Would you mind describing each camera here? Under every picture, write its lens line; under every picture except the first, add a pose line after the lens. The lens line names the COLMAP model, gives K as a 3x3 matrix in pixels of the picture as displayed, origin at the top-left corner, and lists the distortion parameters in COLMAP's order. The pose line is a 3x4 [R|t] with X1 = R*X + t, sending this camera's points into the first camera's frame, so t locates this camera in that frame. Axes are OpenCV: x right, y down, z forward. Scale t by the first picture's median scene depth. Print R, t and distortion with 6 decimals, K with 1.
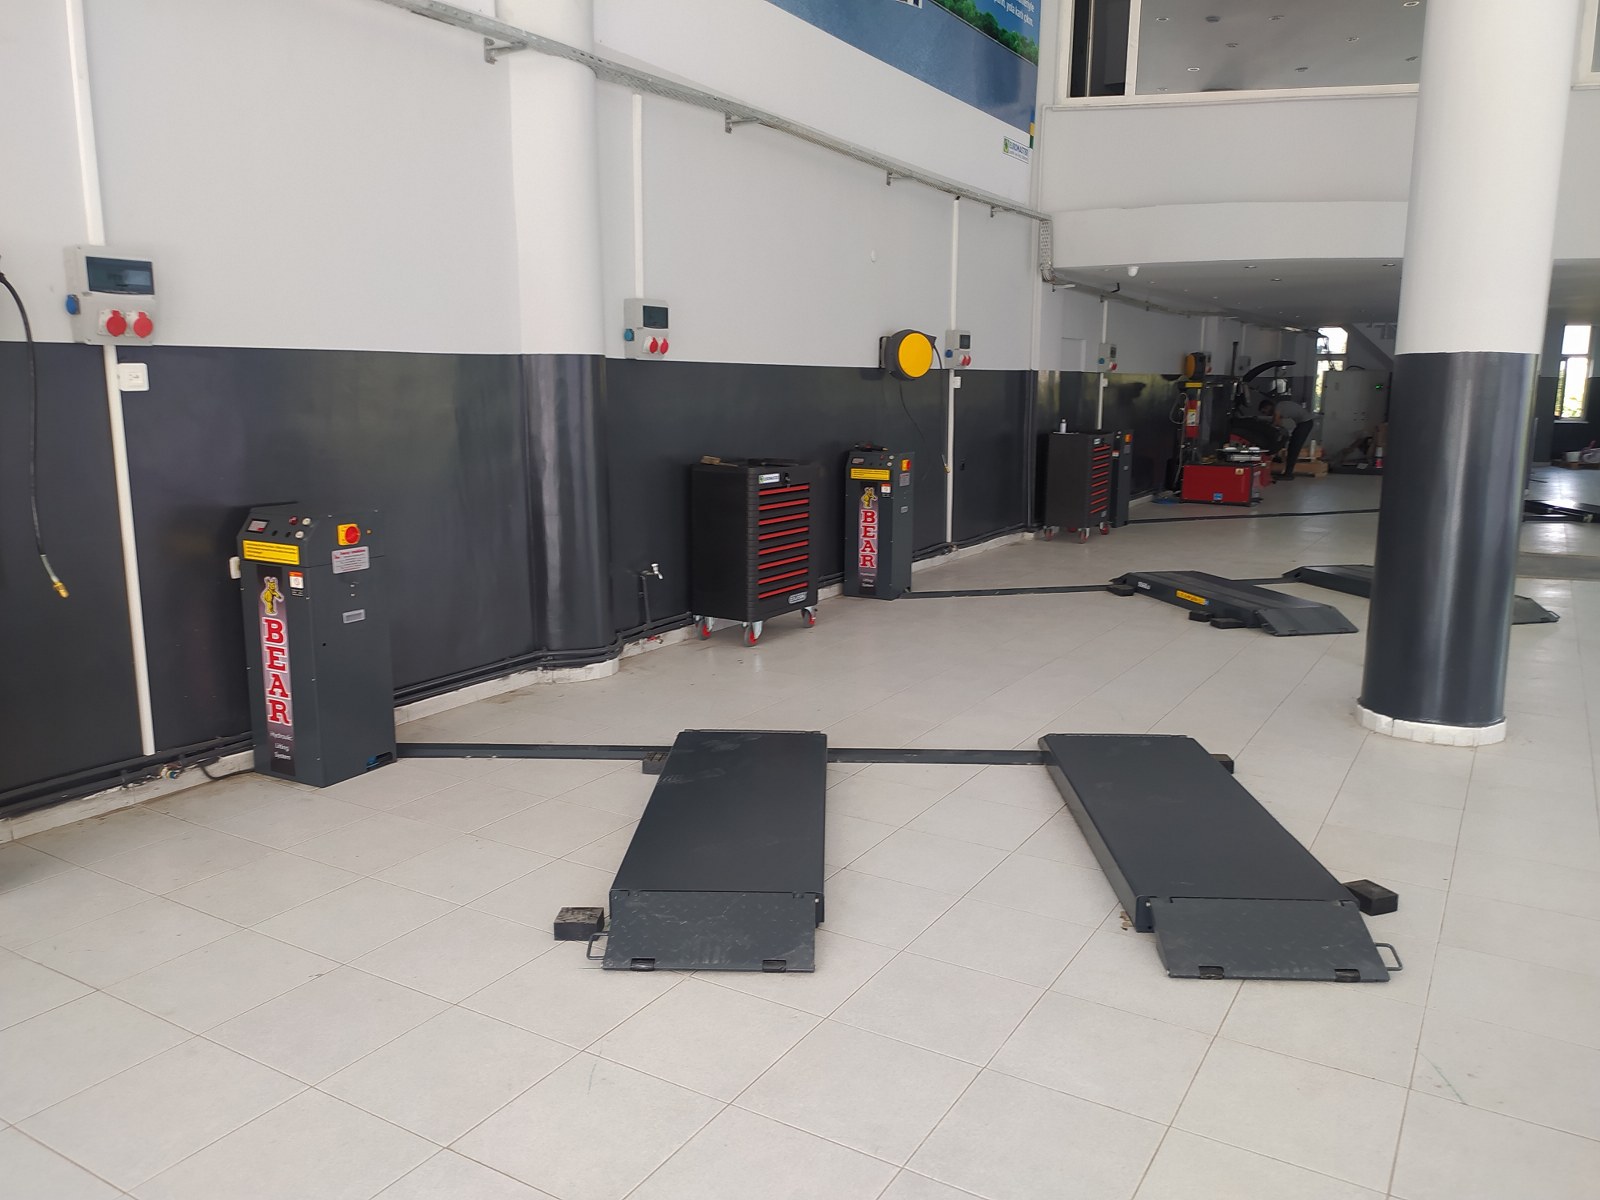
lens RADIAL K [[1216.0, 0, 791.9], [0, 1216.0, 592.9], [0, 0, 1]] dist [0.066206, -0.070841]
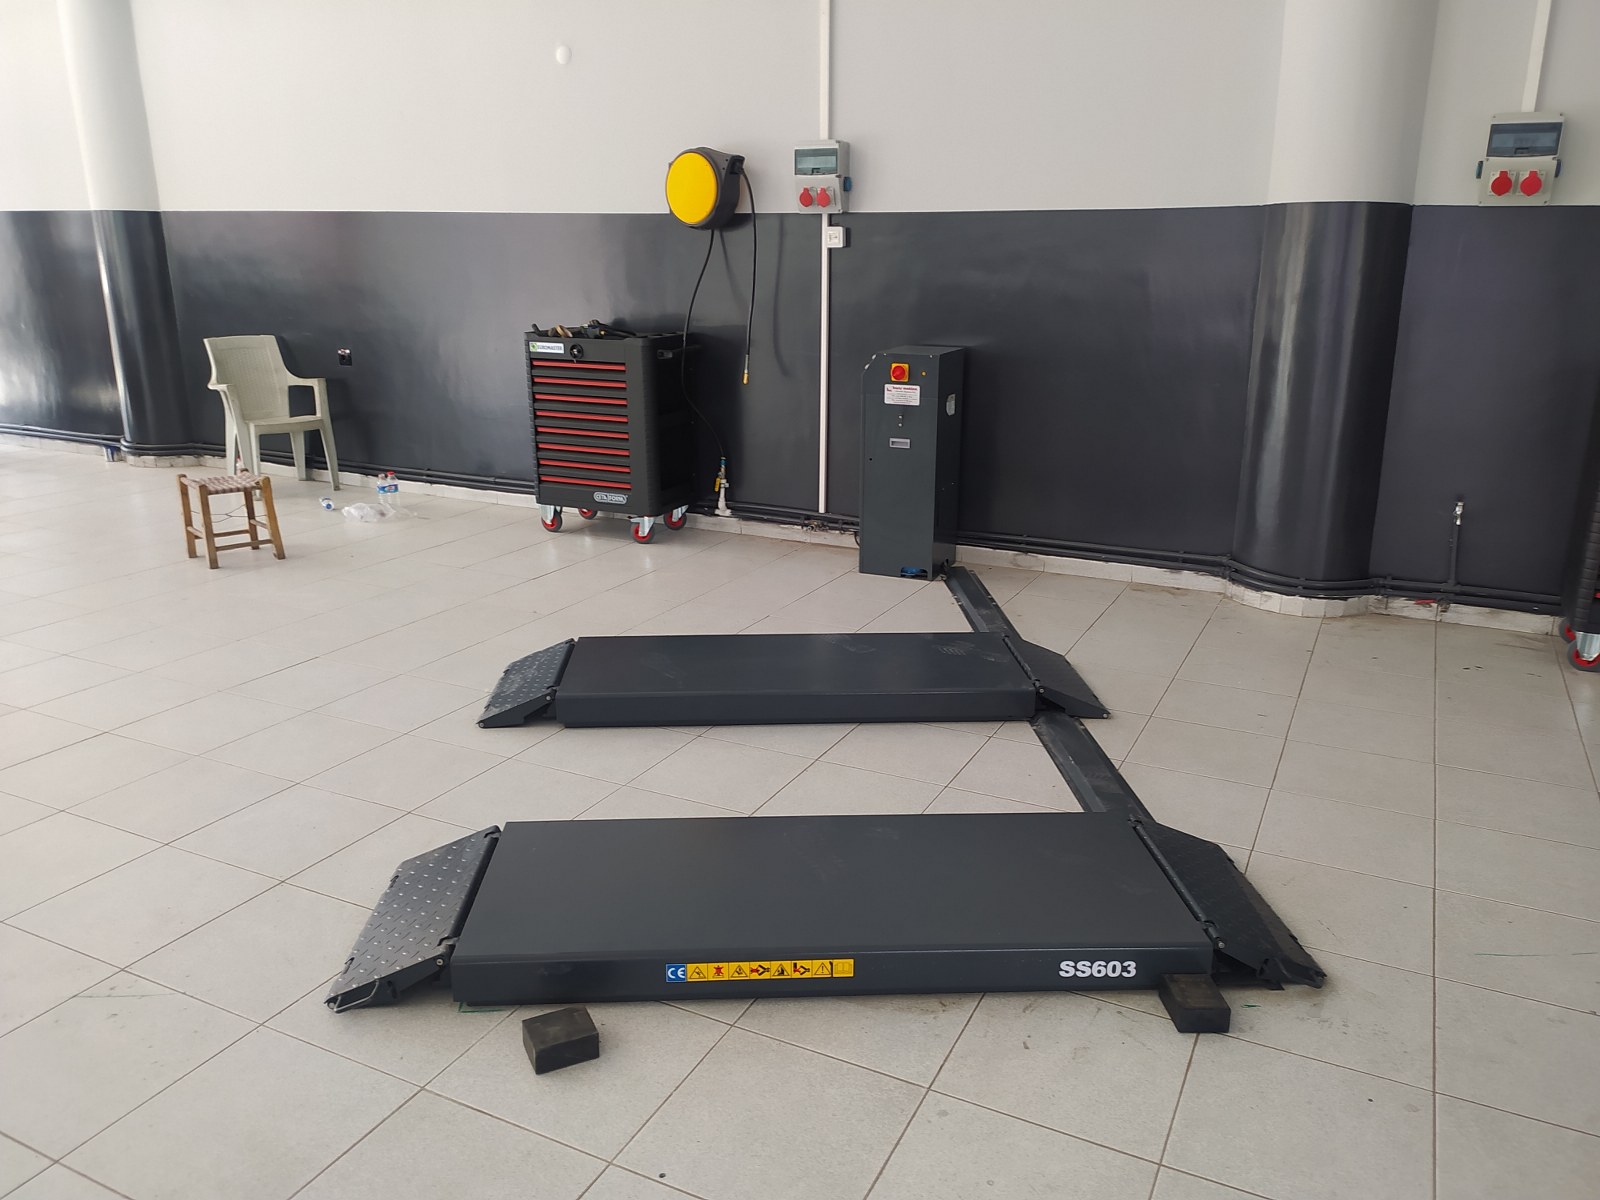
lens RADIAL K [[1216.0, 0, 801.4], [0, 1216.0, 595.7], [0, 0, 1]] dist [0.066206, -0.070841]
pose [[0.067685, 0.270418, -0.960361, 0.804325], [-0.179831, 0.950110, 0.254857, -0.123224], [0.981366, 0.155453, 0.112938, 0.791770]]
